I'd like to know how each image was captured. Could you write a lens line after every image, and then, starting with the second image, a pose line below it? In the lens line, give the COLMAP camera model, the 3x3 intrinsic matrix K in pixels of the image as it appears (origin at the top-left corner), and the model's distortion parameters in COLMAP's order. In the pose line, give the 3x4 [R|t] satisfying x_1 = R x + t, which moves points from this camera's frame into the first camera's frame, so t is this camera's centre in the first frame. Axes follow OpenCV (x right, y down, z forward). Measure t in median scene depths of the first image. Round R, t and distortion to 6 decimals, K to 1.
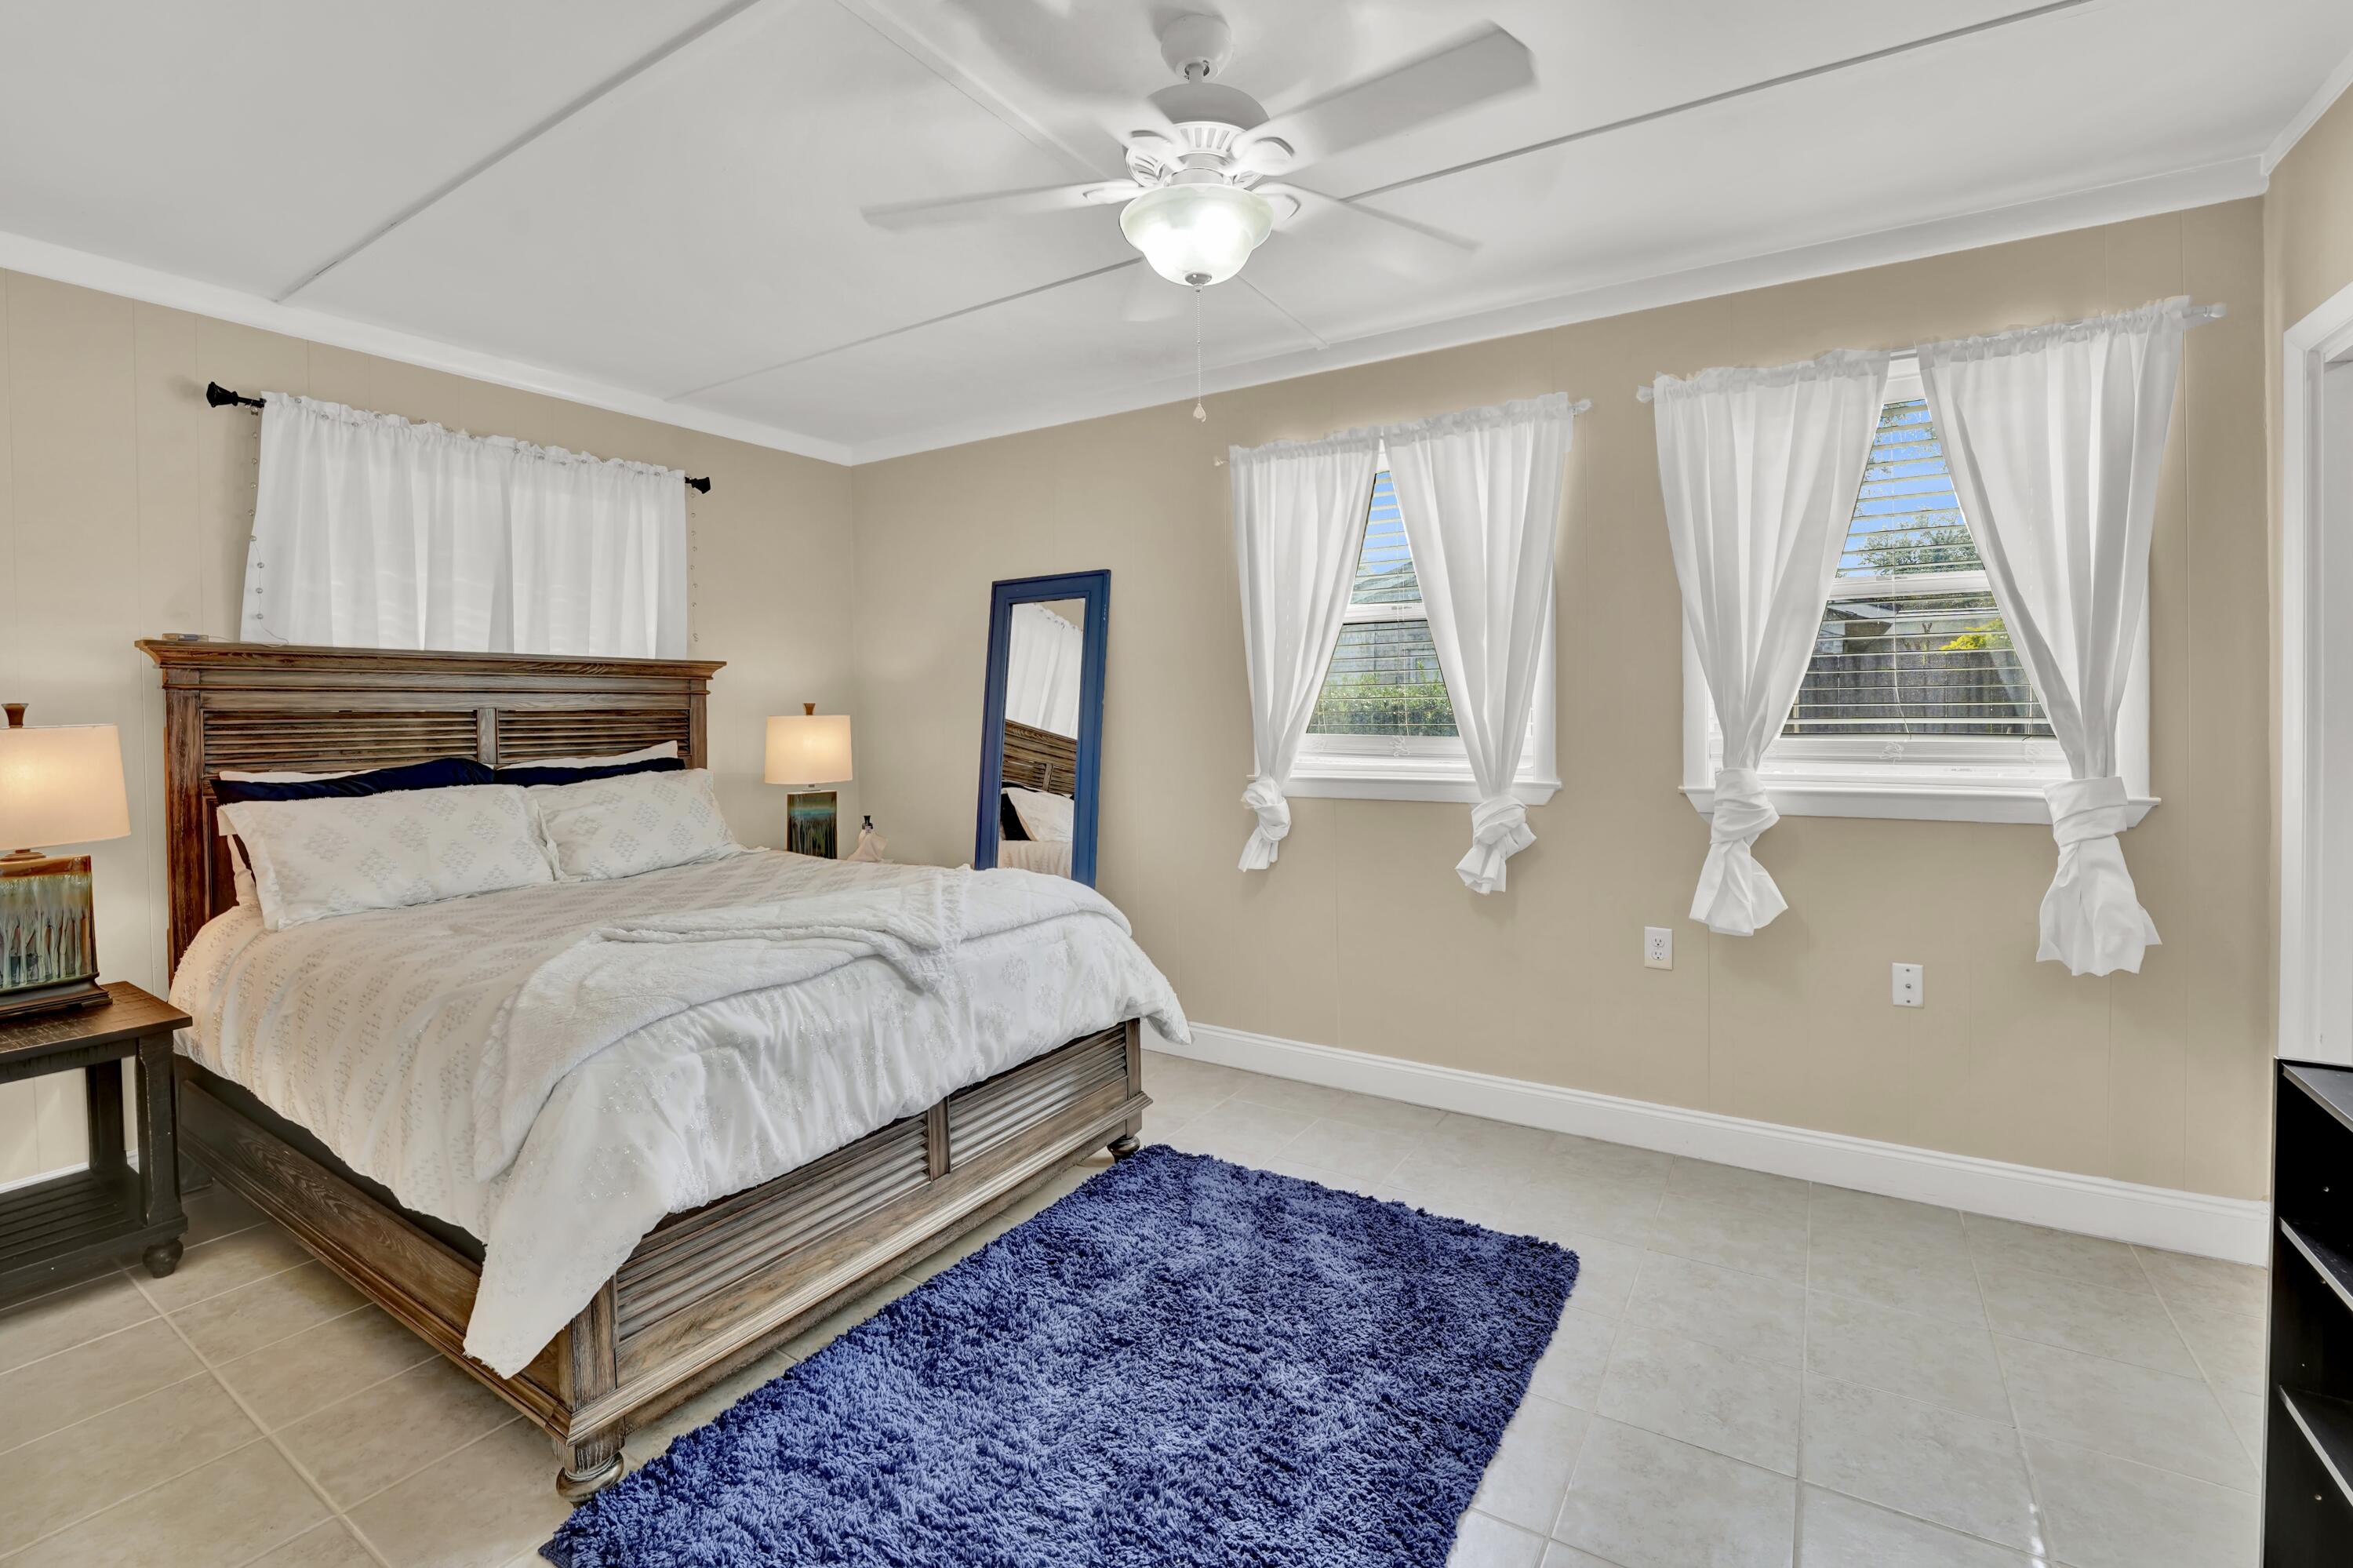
lens RADIAL K [[1033.2, 0, 1220.5], [0, 1033.2, 700.7], [0, 0, 1]] dist [-0.024970, 0.000773]
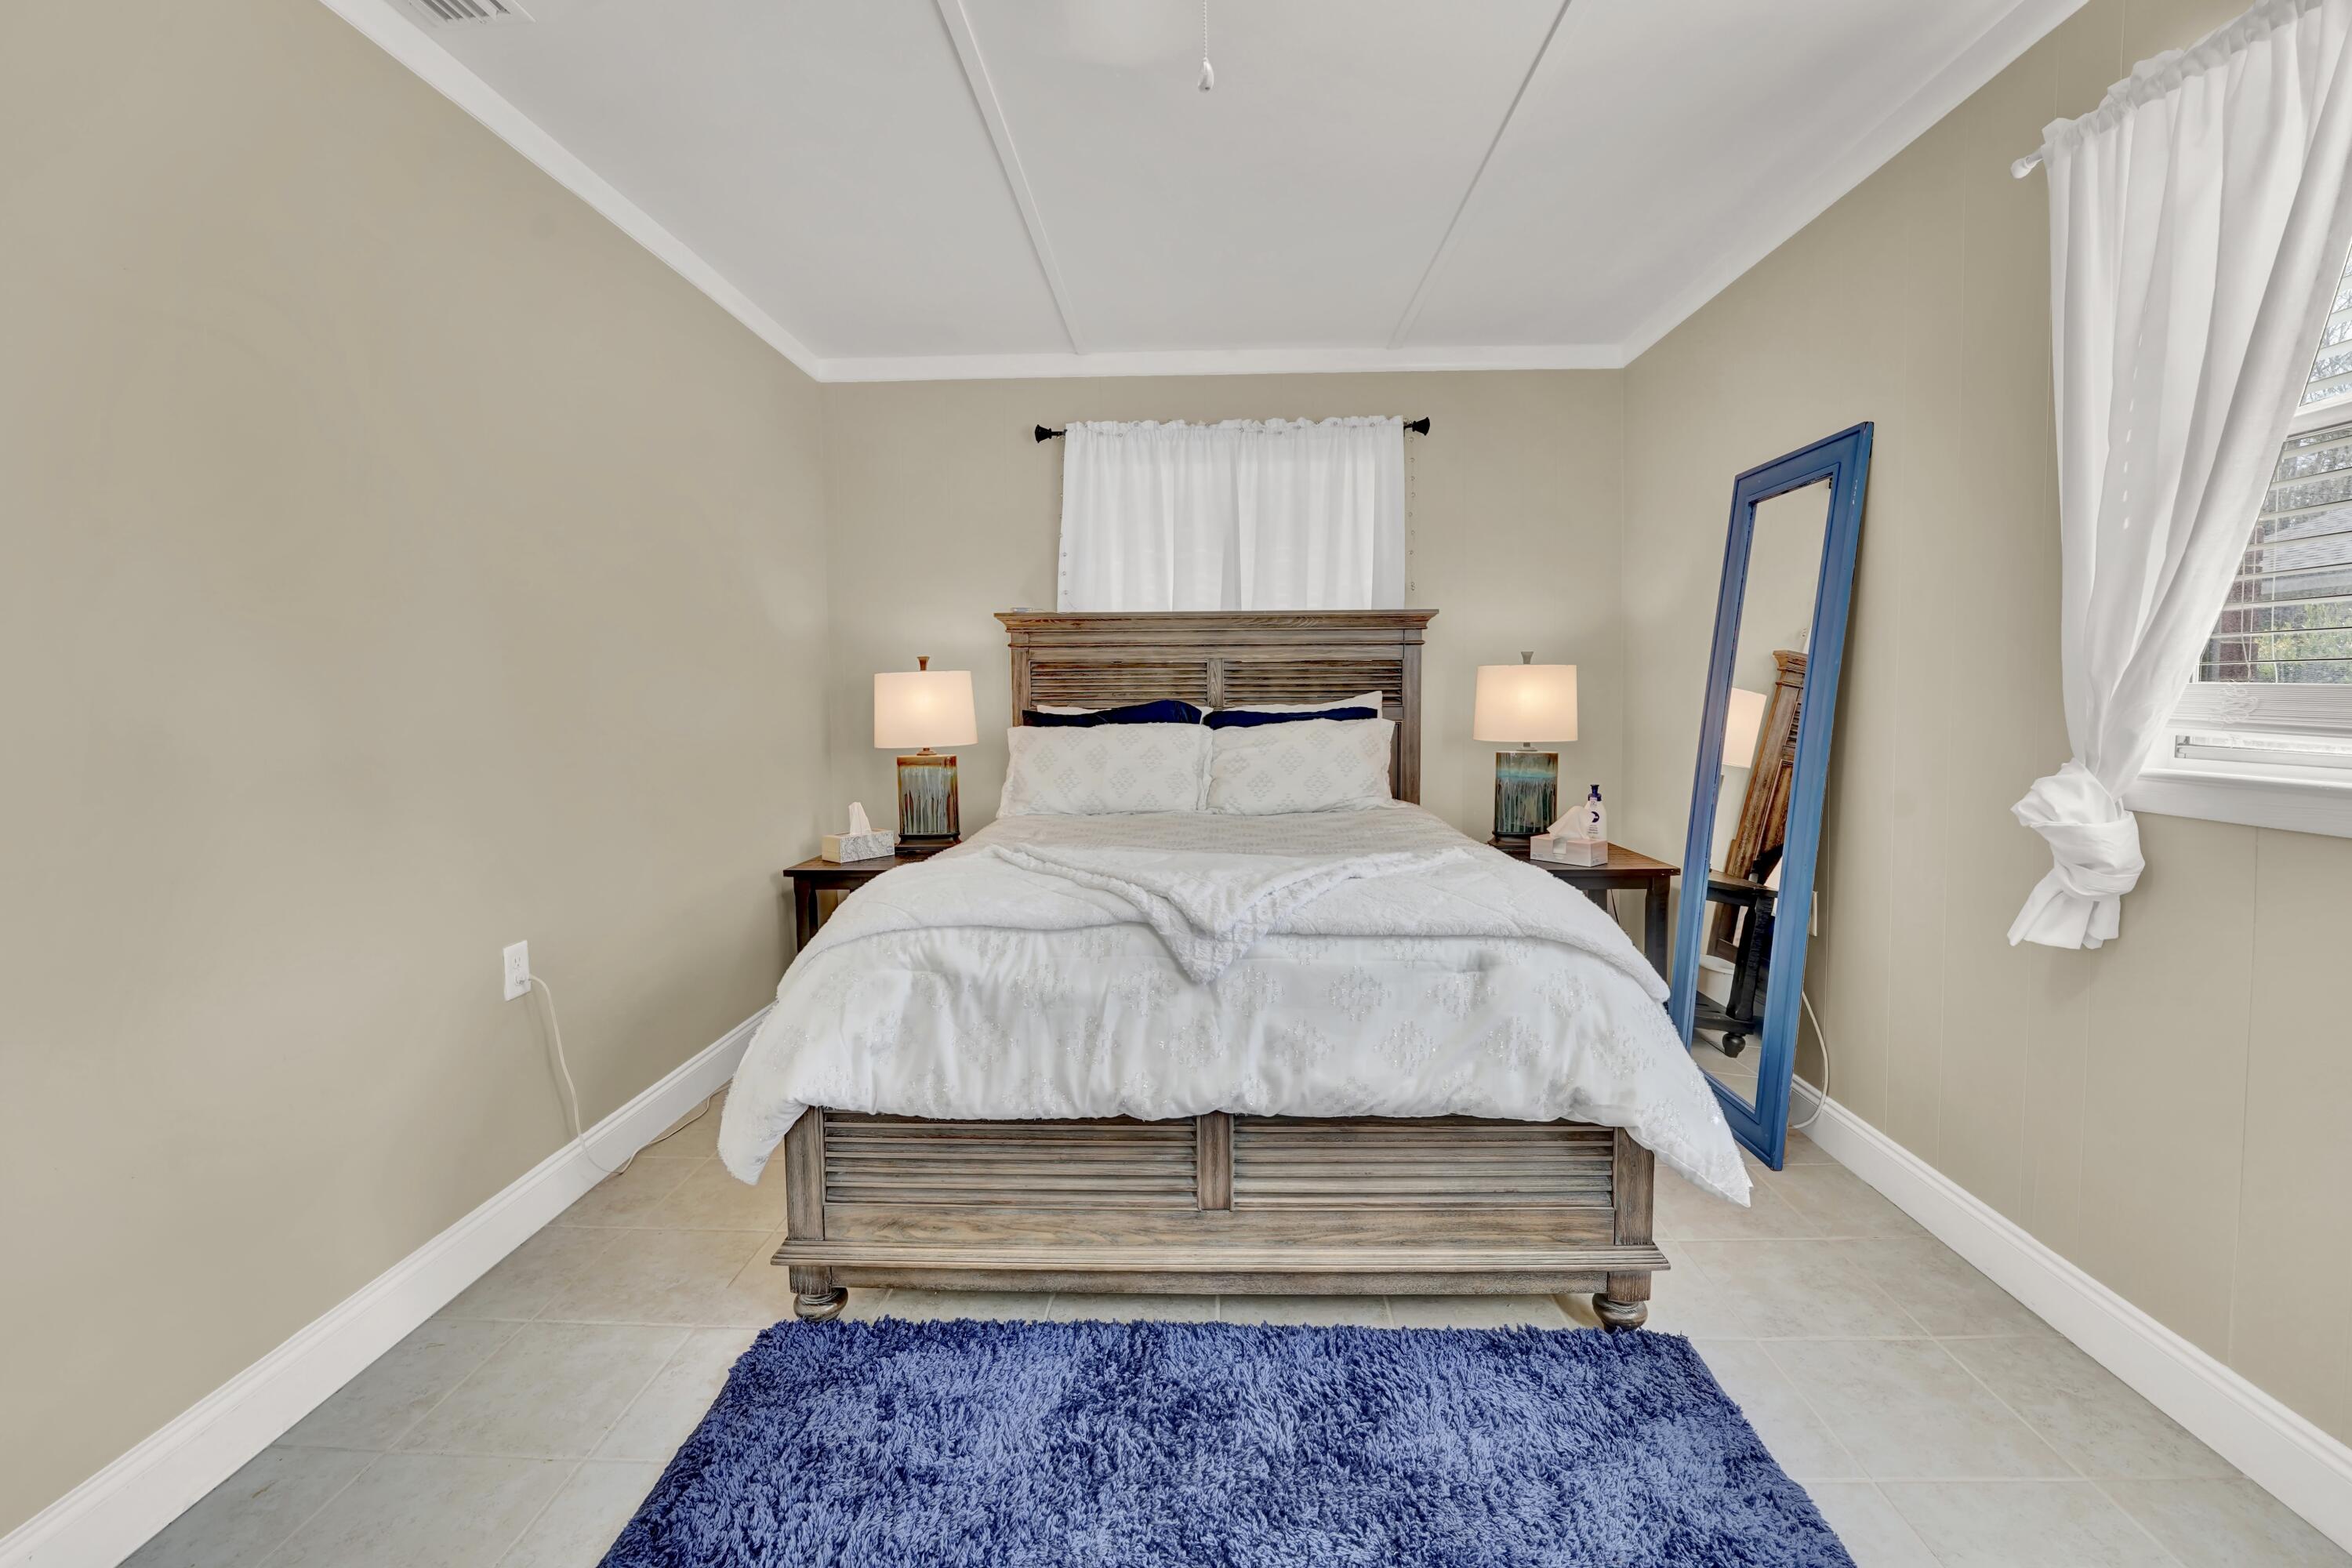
lens RADIAL K [[1004.4, 0, 1157.9], [0, 1004.4, 729.0], [0, 0, 1]] dist [-0.024946, 0.000672]
pose [[0.478632, 0.041545, -0.877032, 0.308962], [0.010250, 0.998547, 0.052895, 0.031015], [0.877956, -0.034307, 0.477511, 0.473024]]
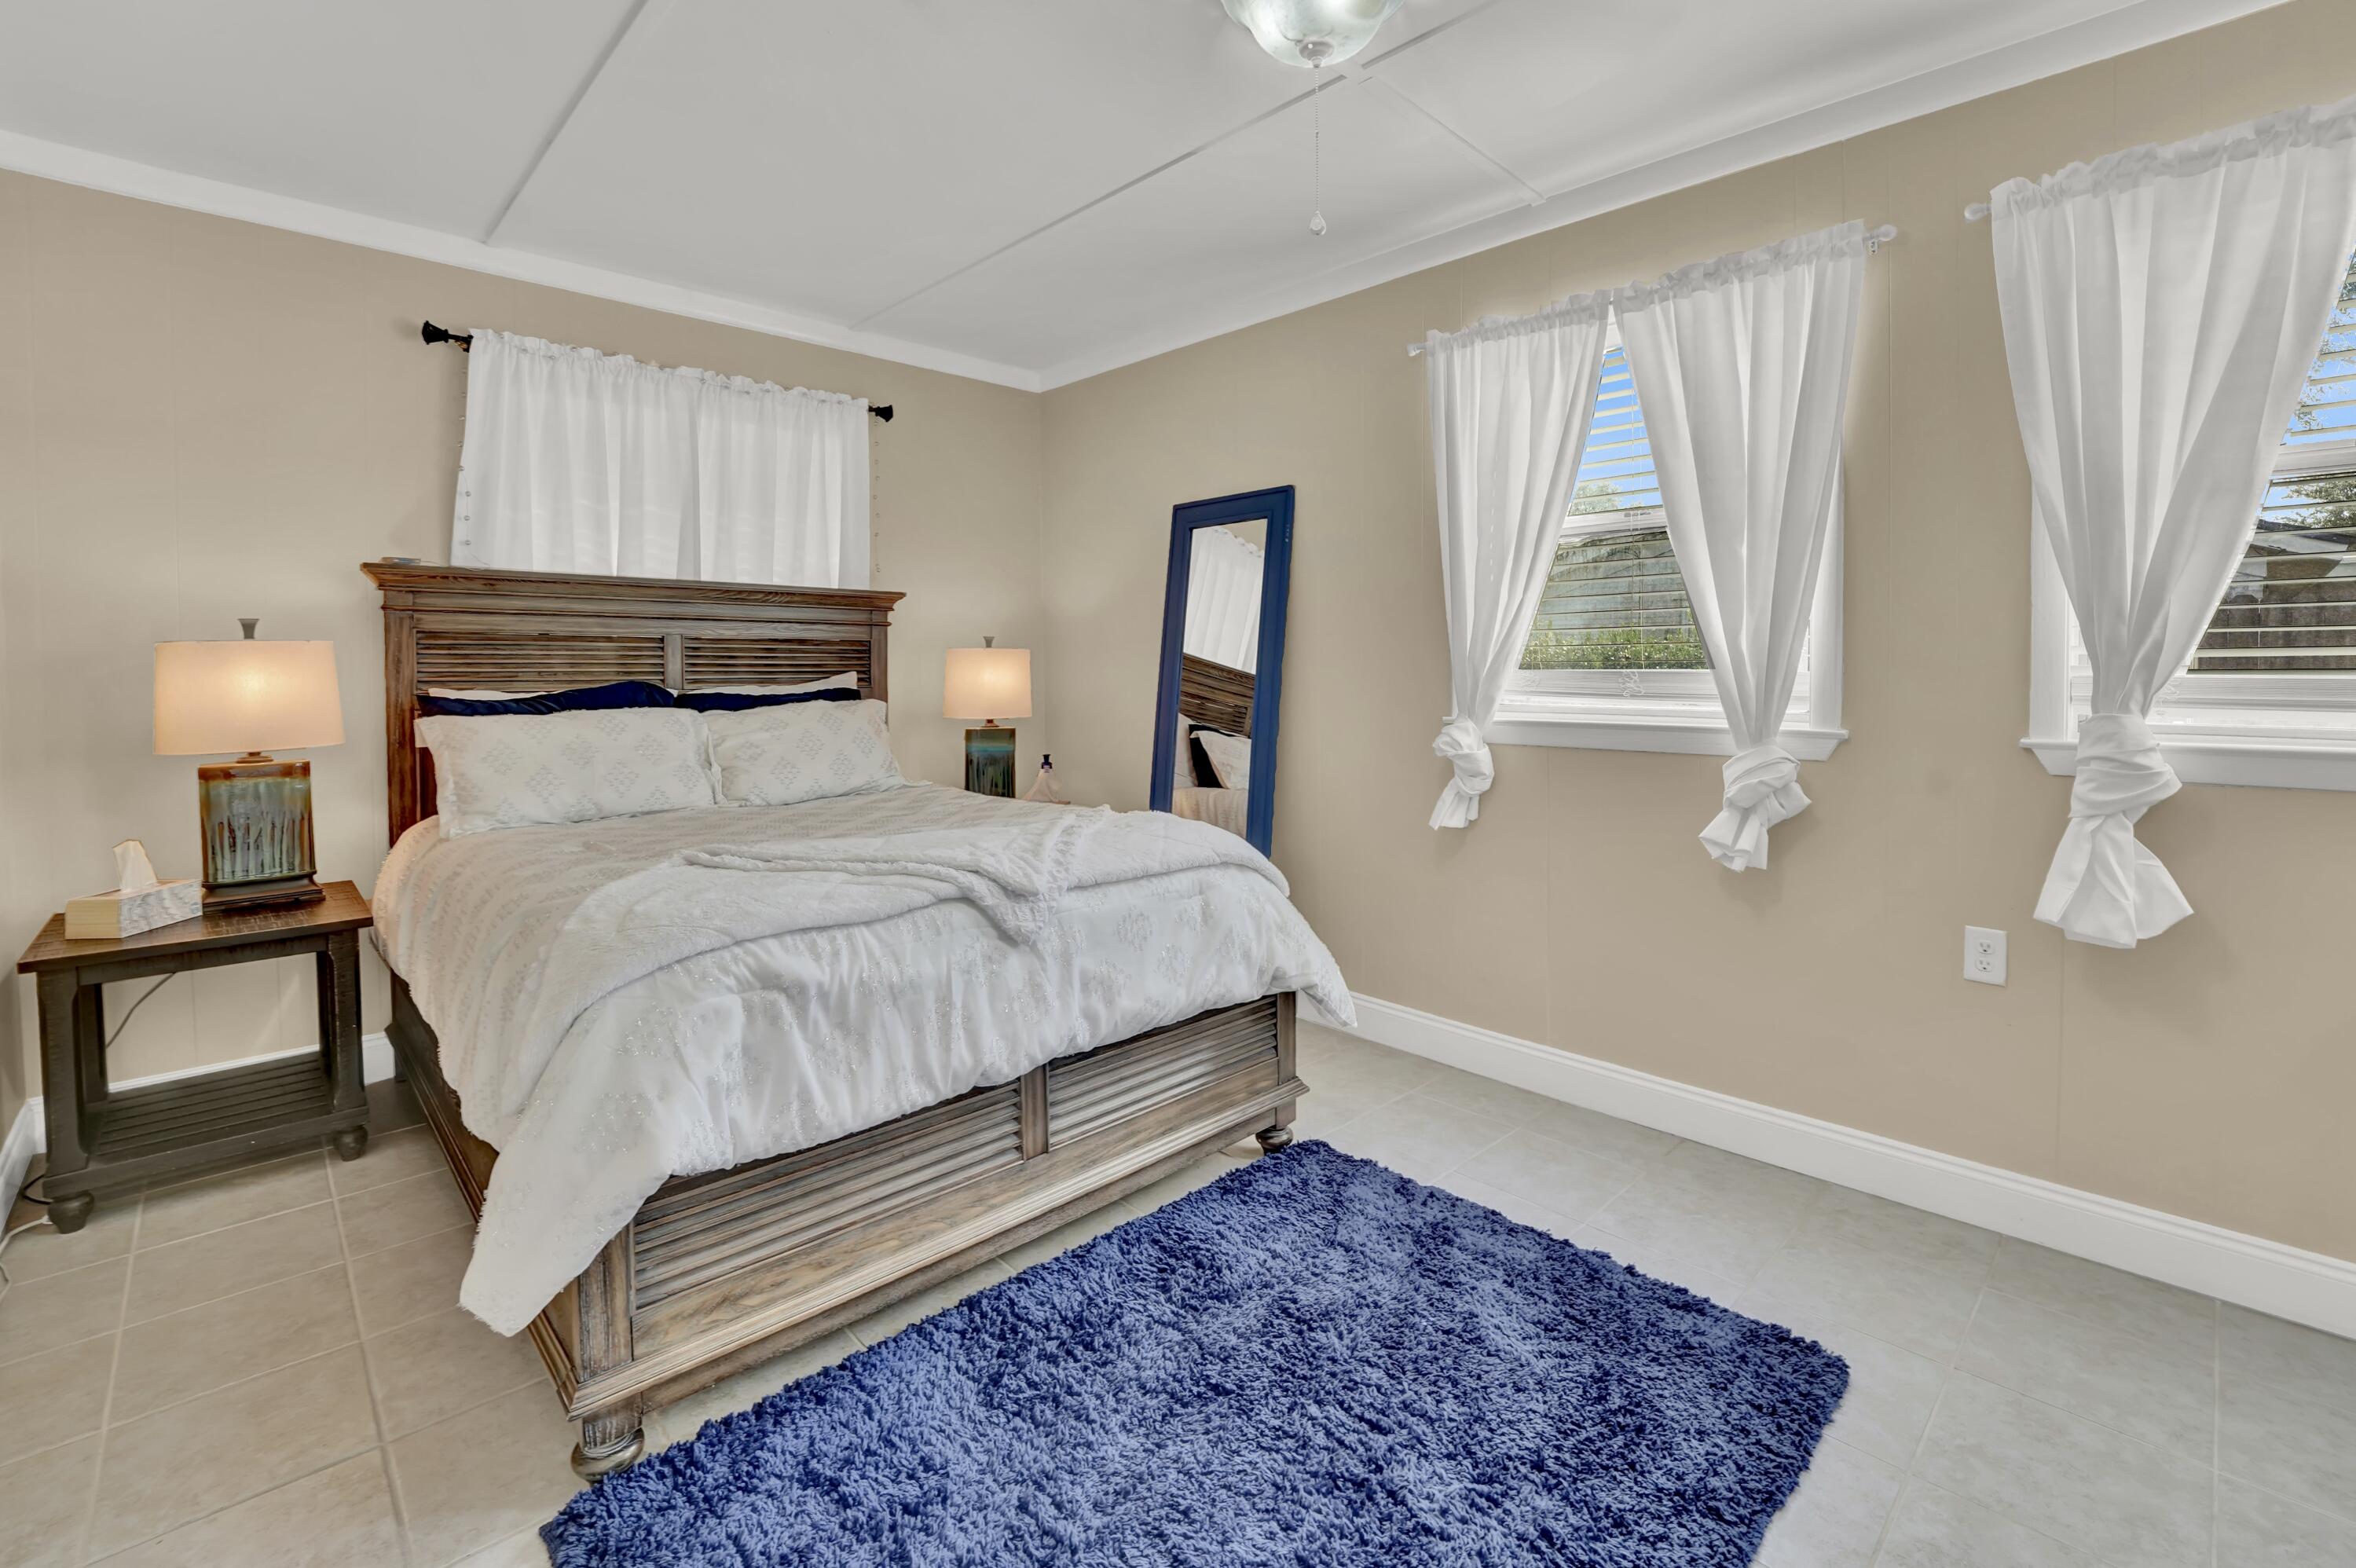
lens RADIAL K [[1051.4, 0, 1209.6], [0, 1051.4, 675.3], [0, 0, 1]] dist [-0.024156, -0.000153]
pose [[0.969449, 0.012046, -0.244998, 0.065736], [-0.008054, 0.999818, 0.017292, 0.031036], [0.245162, -0.014791, 0.969369, 0.144783]]
